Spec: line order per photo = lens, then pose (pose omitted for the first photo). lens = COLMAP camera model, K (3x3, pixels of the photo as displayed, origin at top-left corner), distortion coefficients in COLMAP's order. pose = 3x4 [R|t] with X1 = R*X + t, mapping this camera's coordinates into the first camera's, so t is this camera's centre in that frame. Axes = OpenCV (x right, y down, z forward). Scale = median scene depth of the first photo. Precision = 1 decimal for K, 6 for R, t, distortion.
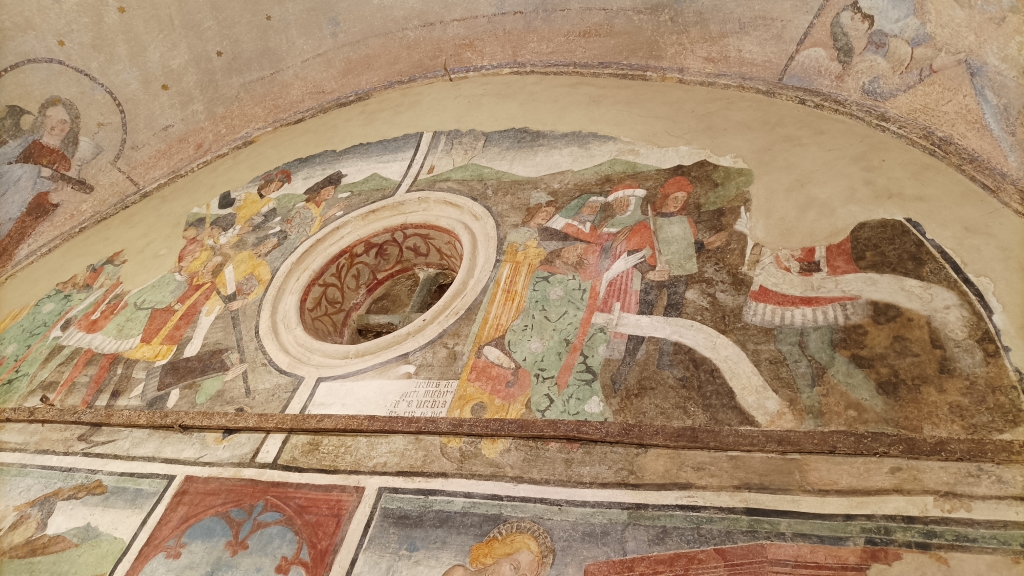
lens RADIAL K [[759.7, 0, 512.0], [0, 759.7, 288.0], [0, 0, 1]] dist [0.031753, -0.021972]
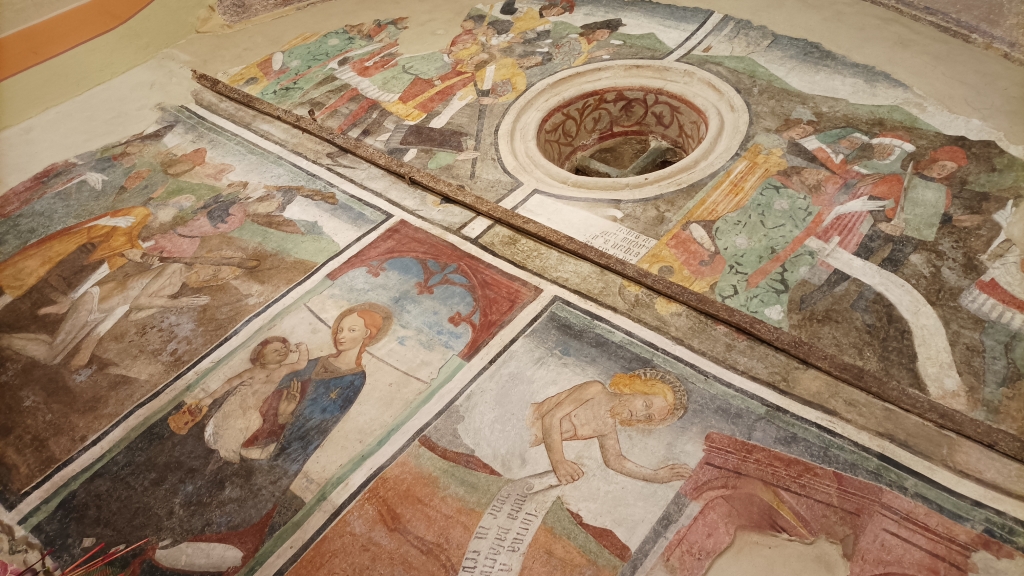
lens RADIAL K [[759.7, 0, 512.0], [0, 759.7, 288.0], [0, 0, 1]] dist [0.031753, -0.021972]
pose [[0.889215, 0.424036, -0.171726, -0.037737], [-0.397331, 0.901877, 0.169548, 0.075030], [0.226771, -0.082533, 0.970445, -0.069427]]
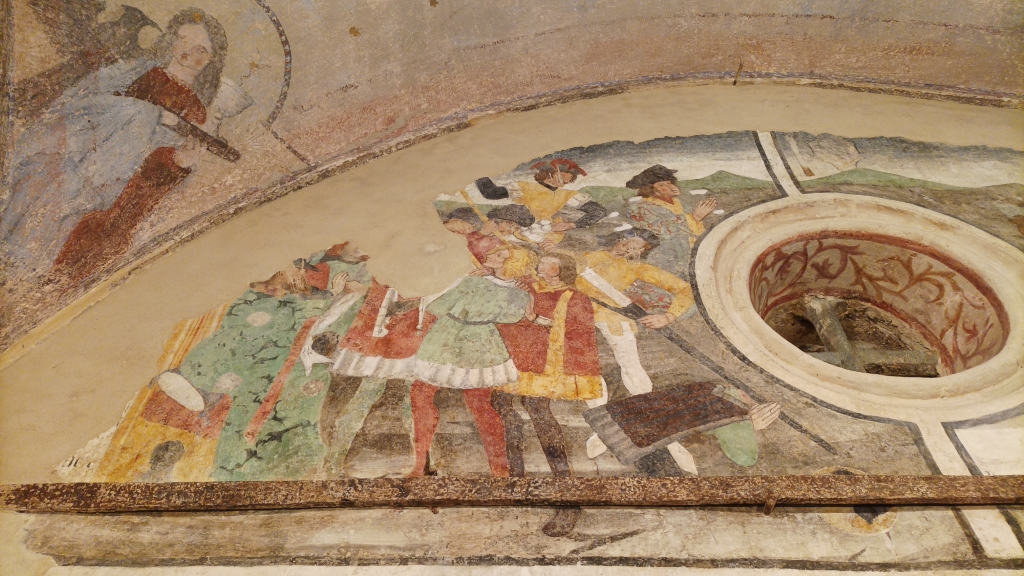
lens RADIAL K [[759.7, 0, 512.0], [0, 759.7, 288.0], [0, 0, 1]] dist [0.031753, -0.021972]
pose [[0.939490, 0.080411, 0.333005, -0.810664], [-0.027265, 0.986529, -0.161295, 0.119348], [-0.341490, 0.142456, 0.929027, 0.509376]]
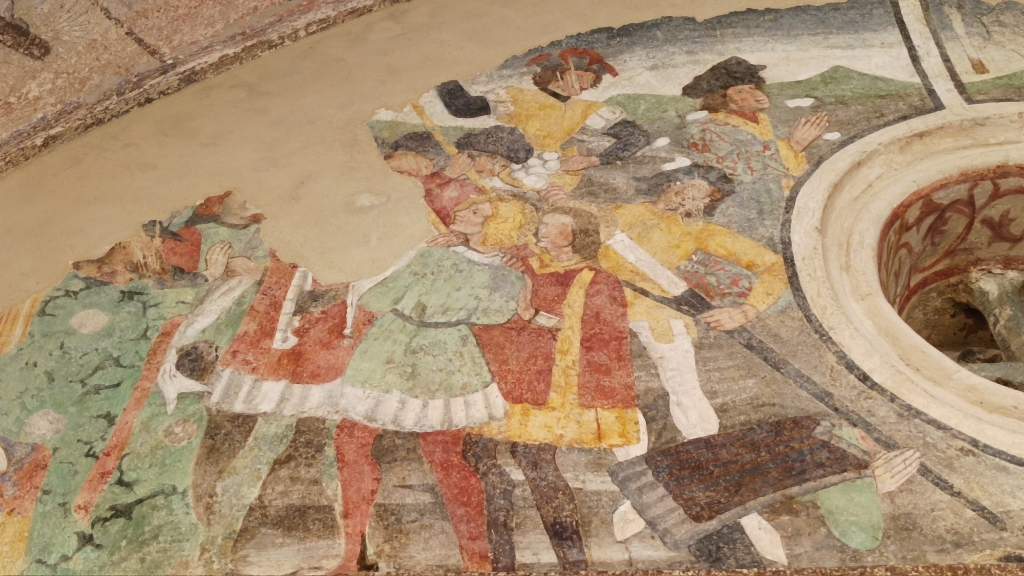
lens RADIAL K [[1284.4, 0, 512.0], [0, 1284.4, 288.0], [0, 0, 1]] dist [0.035834, -0.025407]
pose [[0.938666, 0.058043, 0.339909, -0.819191], [-0.016727, 0.992235, -0.123244, 0.107771], [-0.344423, 0.109999, 0.932348, 0.467376]]
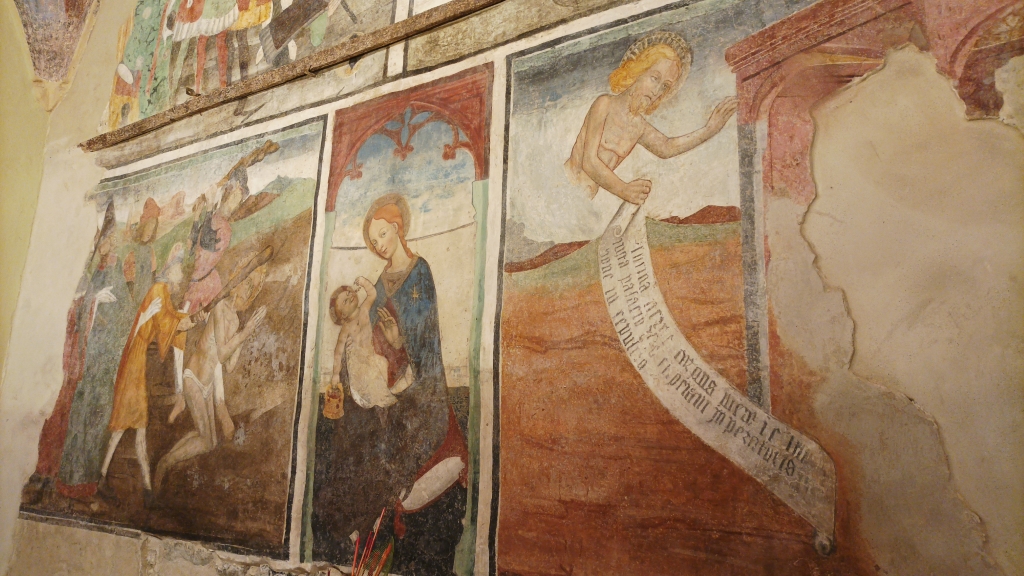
lens RADIAL K [[759.5, 0, 512.0], [0, 759.5, 288.0], [0, 0, 1]] dist [0.039987, -0.034281]
pose [[0.936092, -0.257207, -0.239950, -0.002632], [0.340771, 0.832245, 0.437314, 0.064521], [0.087217, -0.491134, 0.866707, -0.024018]]
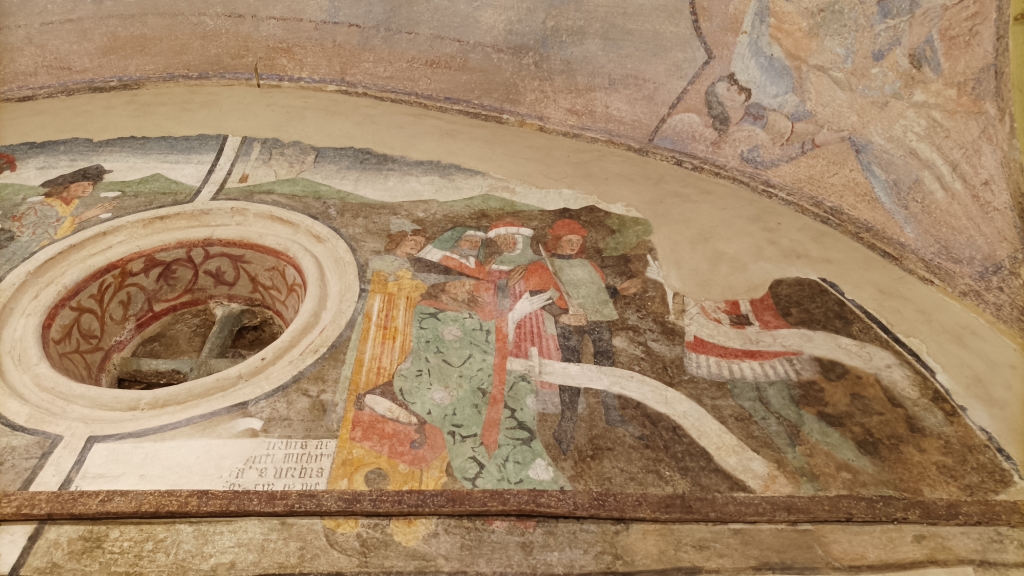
lens RADIAL K [[755.1, 0, 512.0], [0, 755.1, 288.0], [0, 0, 1]] dist [0.043097, -0.033907]
pose [[0.909435, 0.103603, 0.402734, -0.201389], [-0.046947, 0.987856, -0.148112, 0.072351], [-0.413188, 0.115791, 0.903254, 0.252728]]
